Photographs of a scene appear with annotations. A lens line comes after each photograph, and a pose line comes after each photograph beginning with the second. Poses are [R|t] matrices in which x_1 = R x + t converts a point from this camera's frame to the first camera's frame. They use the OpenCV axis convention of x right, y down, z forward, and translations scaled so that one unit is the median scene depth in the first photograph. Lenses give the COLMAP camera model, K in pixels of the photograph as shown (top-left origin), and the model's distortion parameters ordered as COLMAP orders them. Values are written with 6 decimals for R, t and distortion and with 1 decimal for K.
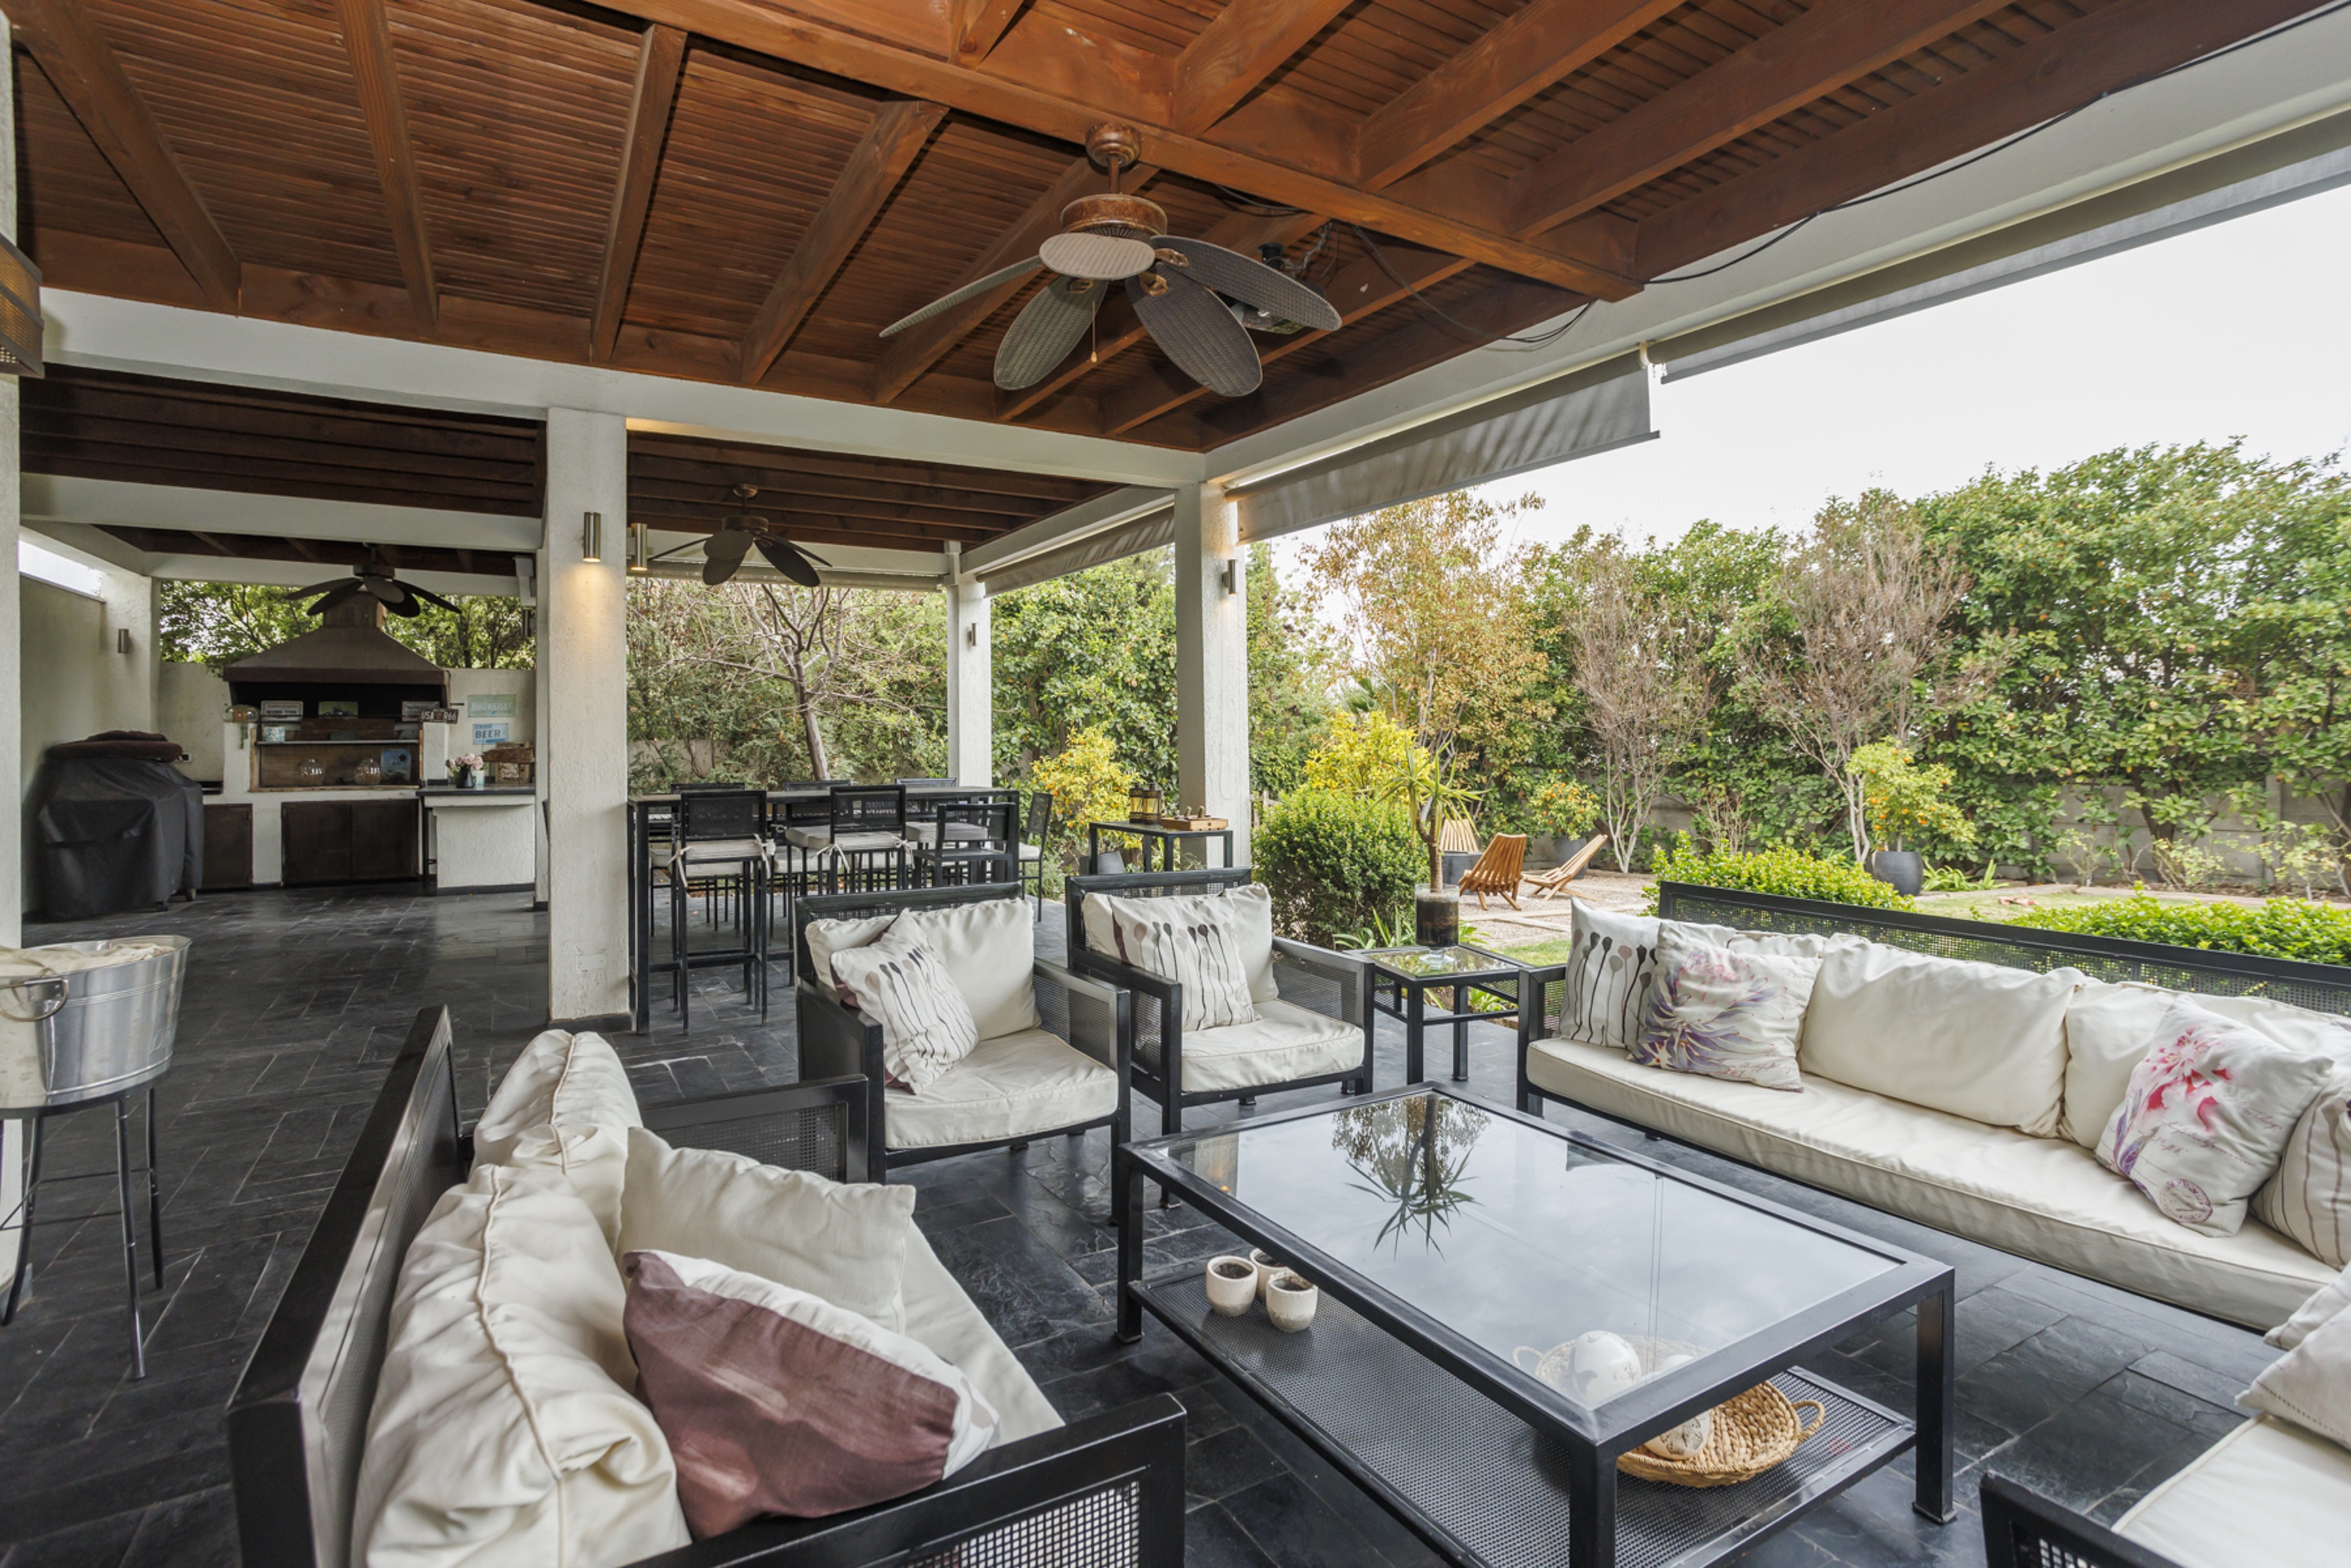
lens RADIAL K [[1131.0, 0, 1178.2], [0, 1131.0, 740.6], [0, 0, 1]] dist [-0.013800, 0.005709]
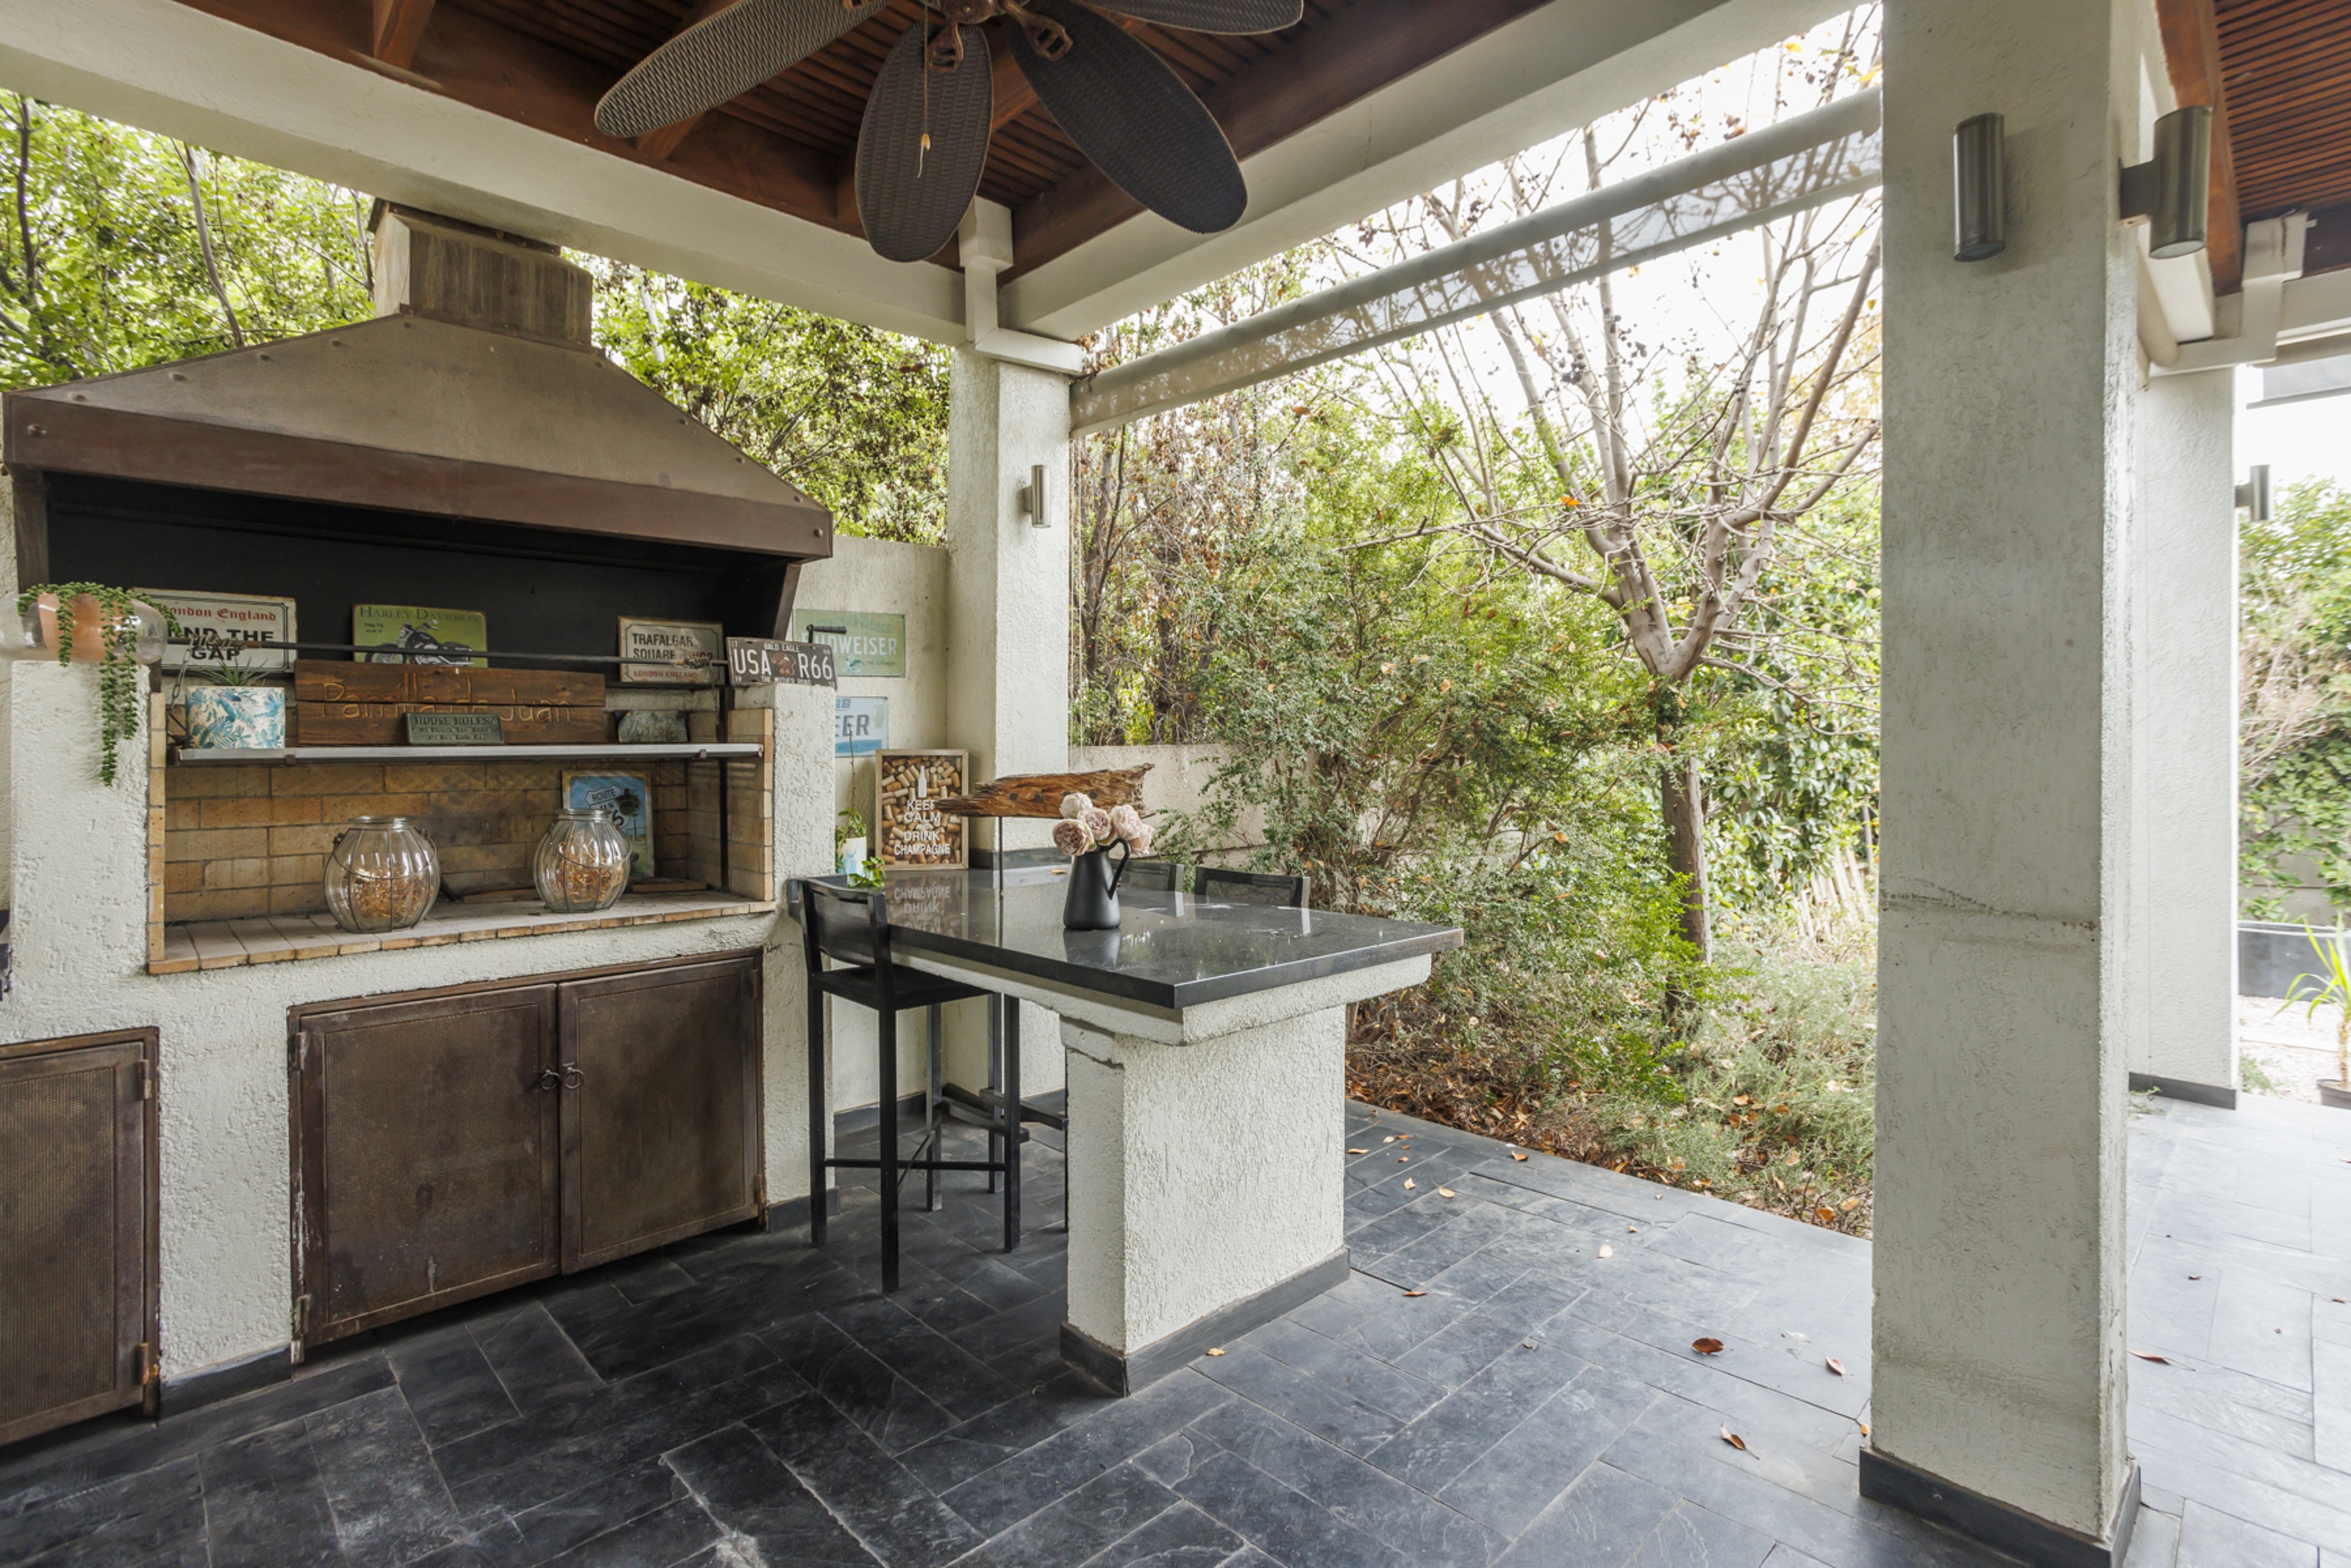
lens RADIAL K [[1131.0, 0, 1175.9], [0, 1131.0, 759.0], [0, 0, 1]] dist [-0.013800, 0.005709]
pose [[0.971448, -0.001557, 0.237249, -0.670604], [-0.001171, 0.999935, 0.011356, 0.000077], [-0.237251, -0.011309, 0.971383, 0.725293]]
